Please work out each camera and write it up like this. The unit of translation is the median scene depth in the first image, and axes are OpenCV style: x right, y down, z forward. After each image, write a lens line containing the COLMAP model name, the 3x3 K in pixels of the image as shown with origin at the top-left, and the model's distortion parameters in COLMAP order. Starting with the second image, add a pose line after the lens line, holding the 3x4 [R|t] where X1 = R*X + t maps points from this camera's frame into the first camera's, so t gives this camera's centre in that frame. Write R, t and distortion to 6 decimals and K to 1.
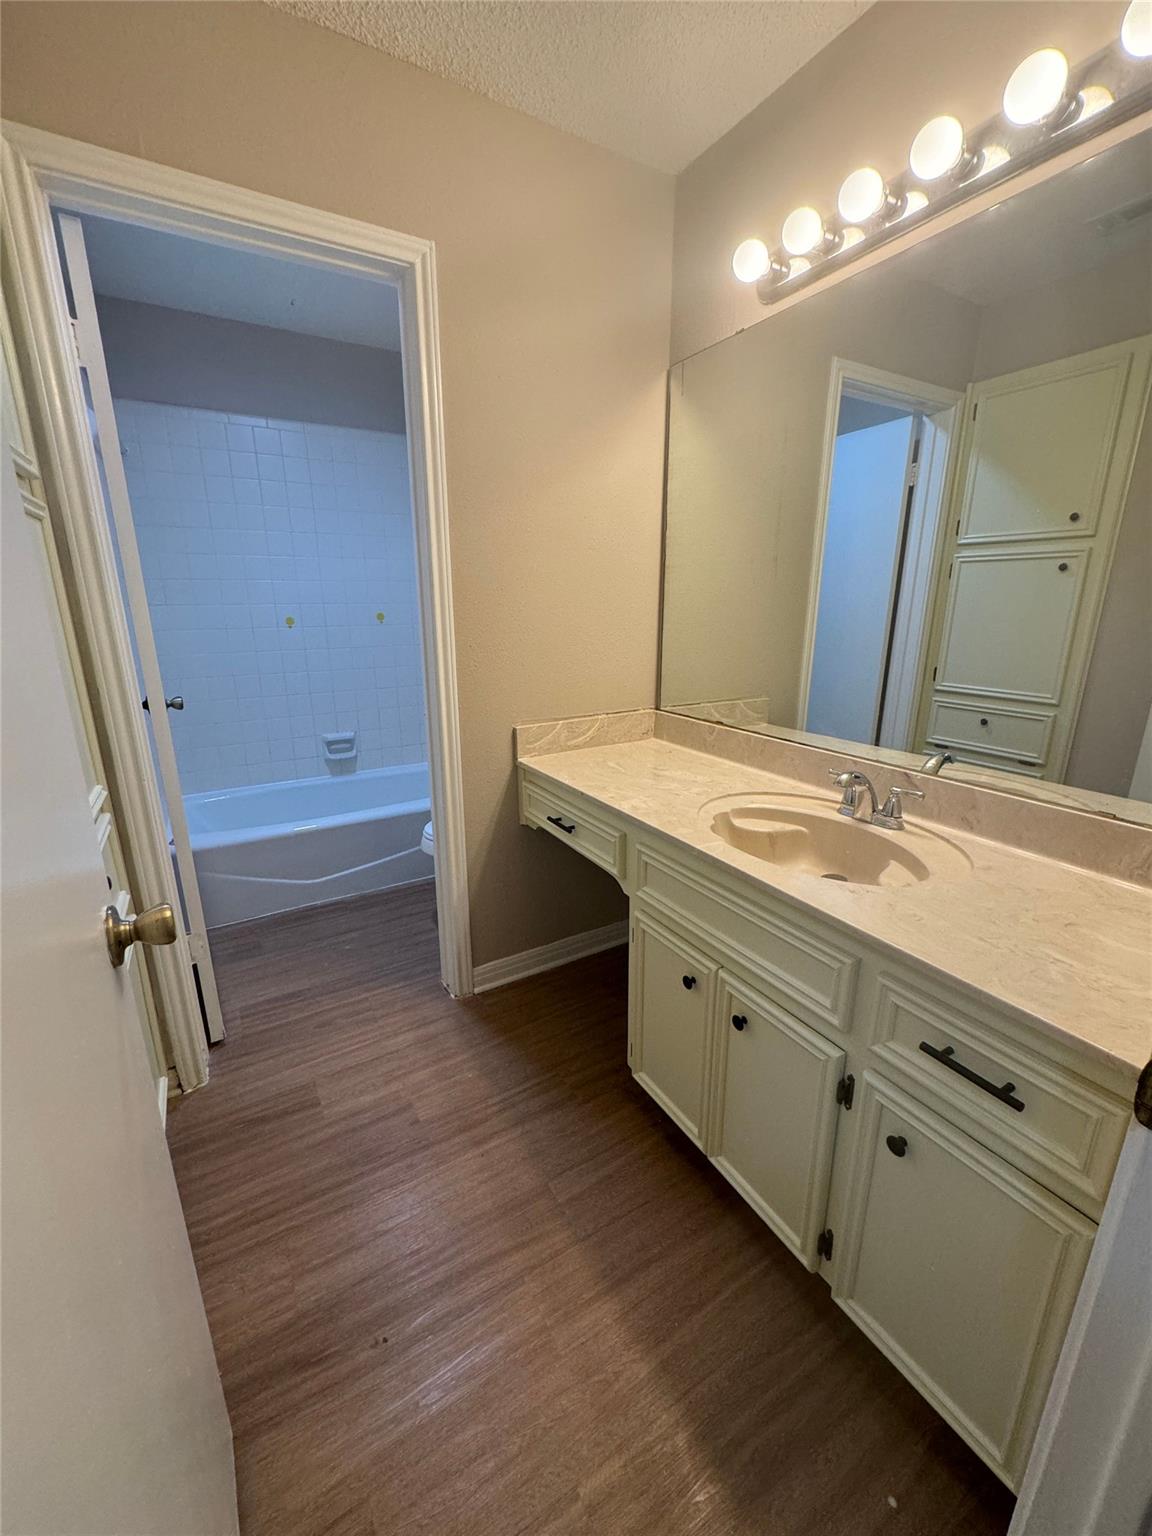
lens RADIAL K [[616.8, 0, 570.5], [0, 616.8, 754.2], [0, 0, 1]] dist [-0.000568, 0.000000]
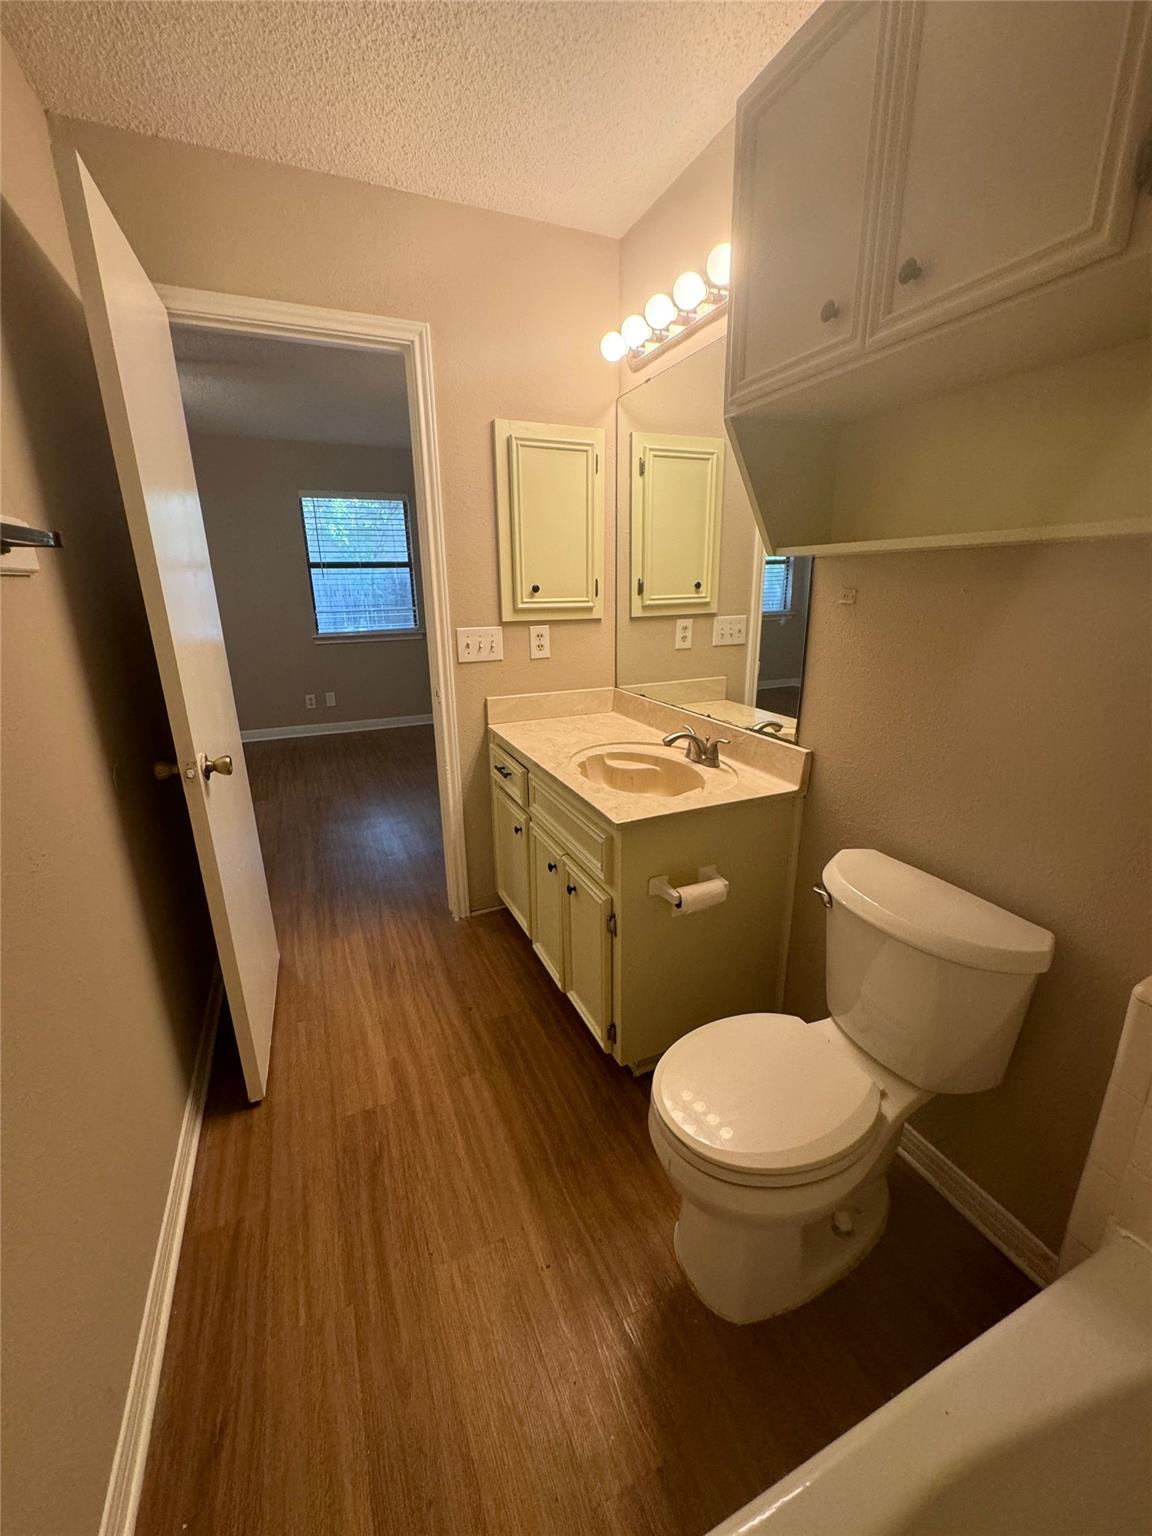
lens RADIAL K [[615.1, 0, 576.0], [0, 615.1, 768.0], [0, 0, 1]] dist [-0.007582, 0.000035]
pose [[0.987997, 0.033744, -0.150745, 0.406157], [-0.029304, 0.999072, 0.031577, 0.083413], [0.151671, -0.026780, 0.988068, -0.338597]]
